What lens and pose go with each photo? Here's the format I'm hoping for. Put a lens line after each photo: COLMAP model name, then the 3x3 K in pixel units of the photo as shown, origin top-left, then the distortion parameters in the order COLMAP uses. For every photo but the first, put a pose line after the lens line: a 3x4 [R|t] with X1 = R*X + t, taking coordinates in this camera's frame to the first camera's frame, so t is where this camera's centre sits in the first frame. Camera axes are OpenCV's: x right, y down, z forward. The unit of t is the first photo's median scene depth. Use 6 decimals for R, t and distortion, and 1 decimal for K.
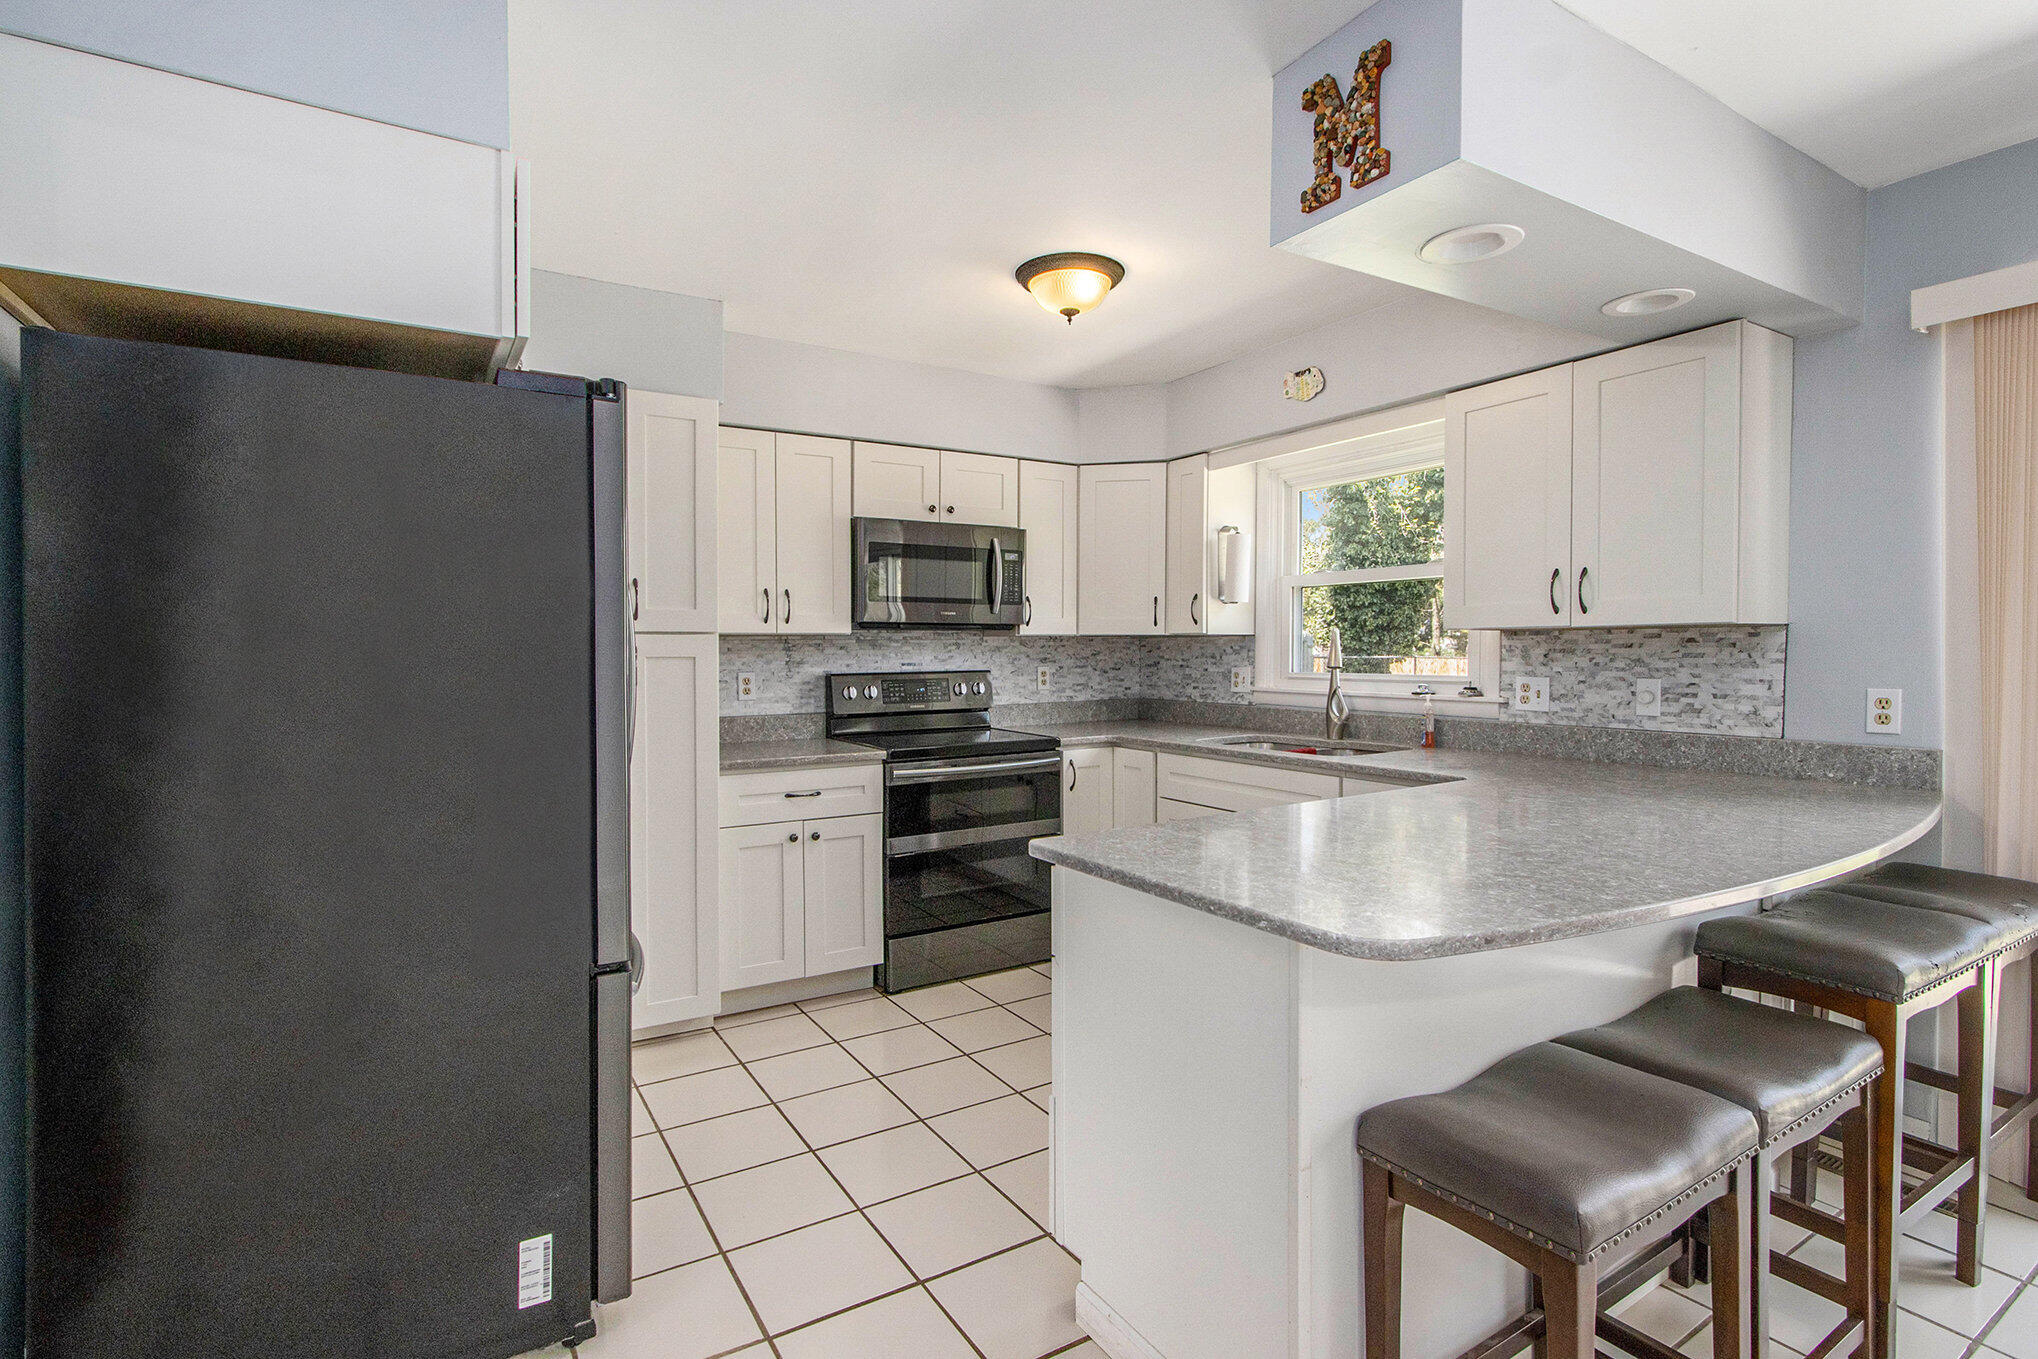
lens RADIAL K [[981.2, 0, 1016.2], [0, 981.2, 681.6], [0, 0, 1]] dist [0.002671, -0.003888]
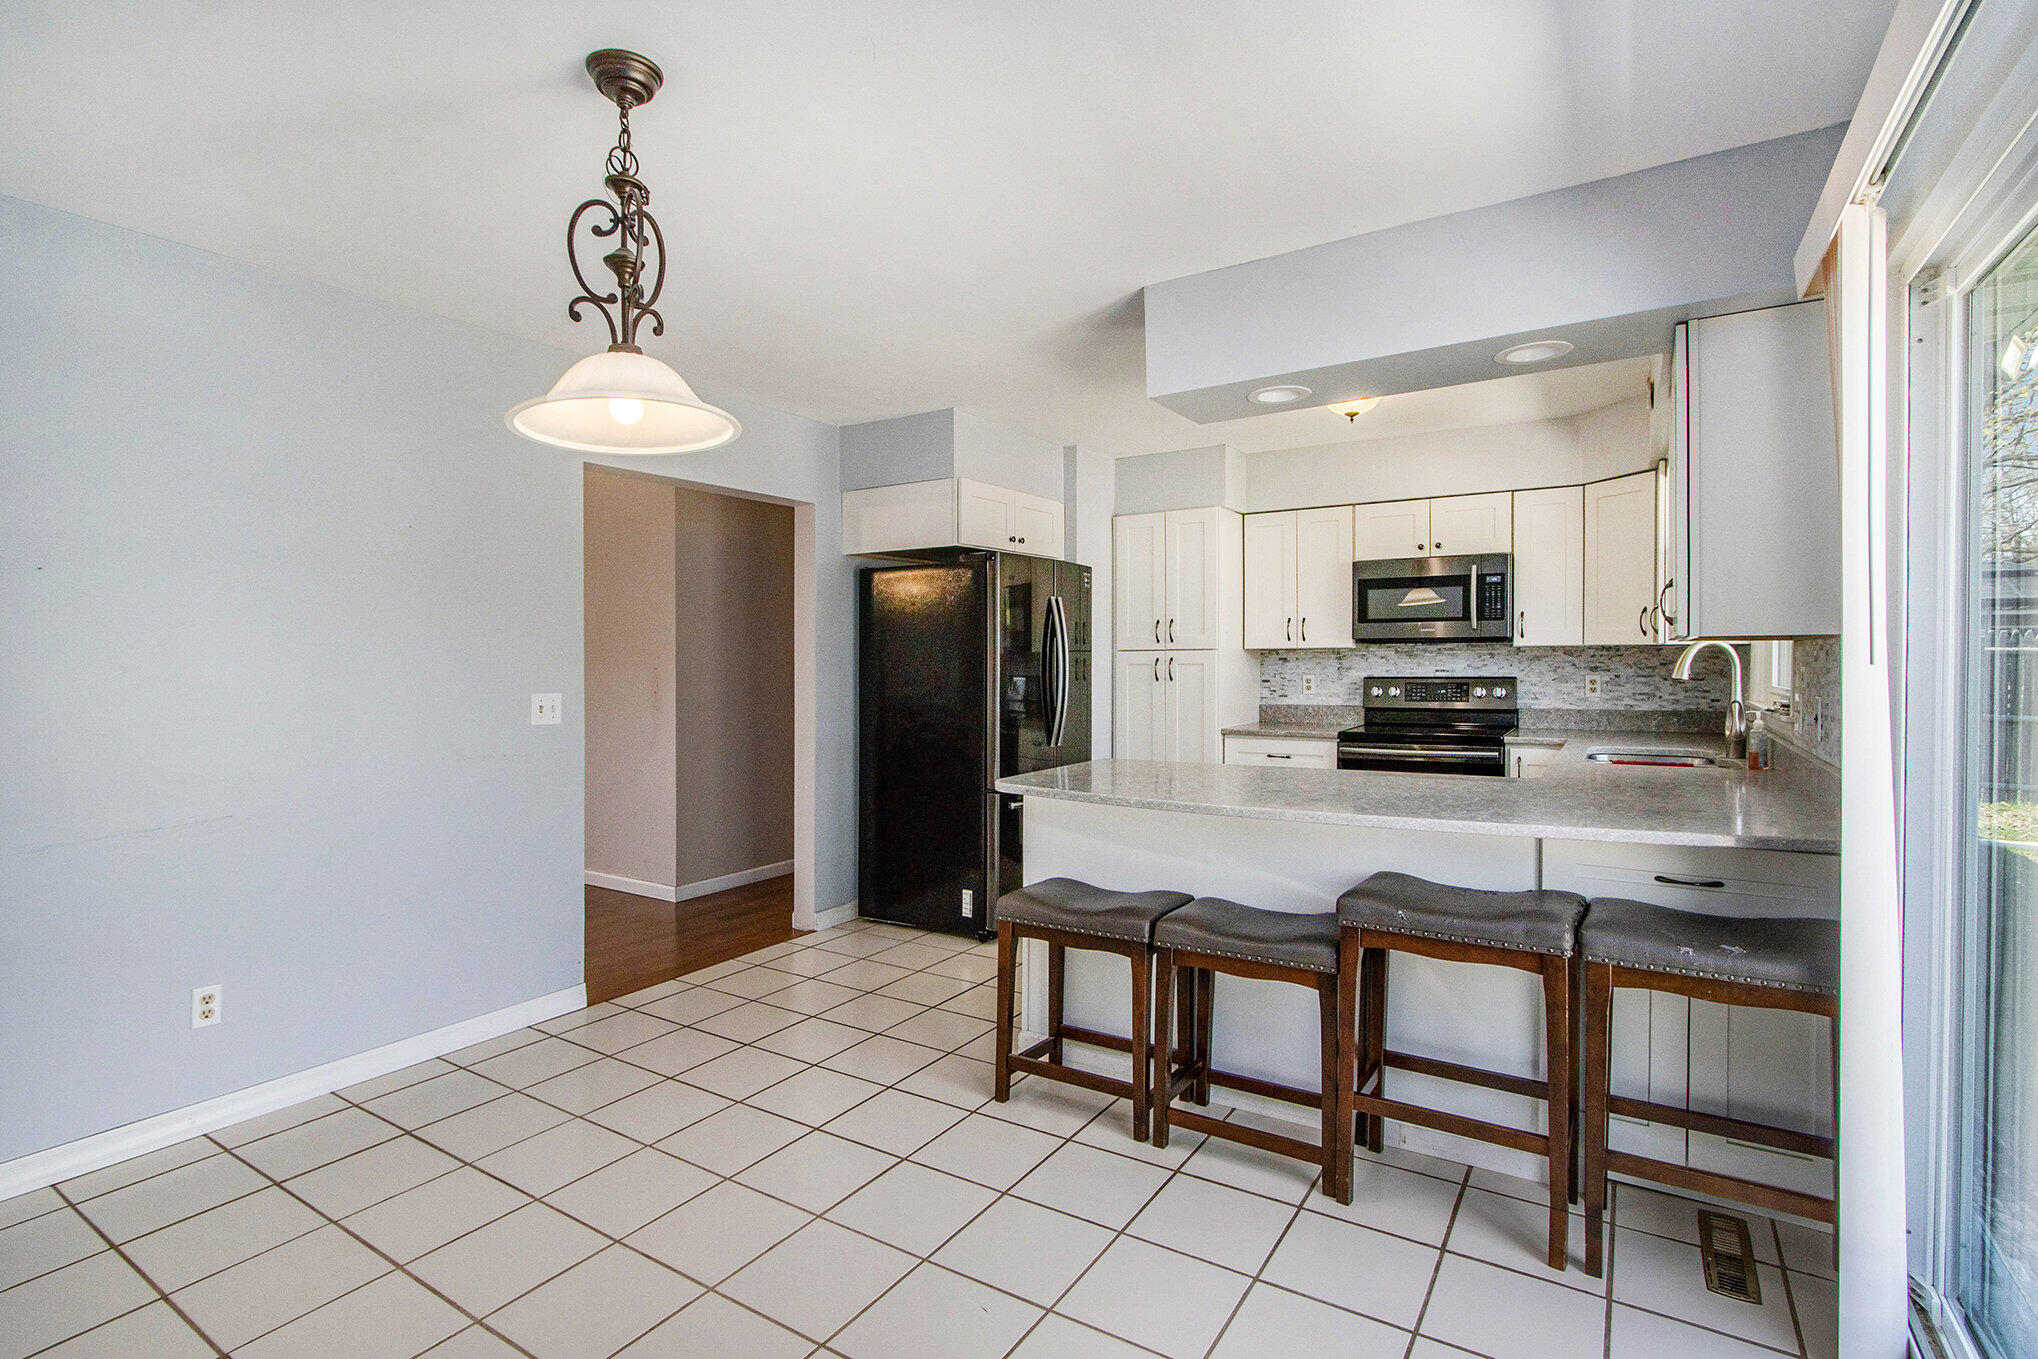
lens RADIAL K [[981.2, 0, 1032.4], [0, 981.2, 666.4], [0, 0, 1]] dist [0.002671, -0.003888]
pose [[0.450631, 0.010059, -0.892654, 0.779580], [-0.026570, 0.999645, -0.002148, -0.007088], [0.892315, 0.024686, 0.450738, -0.006516]]
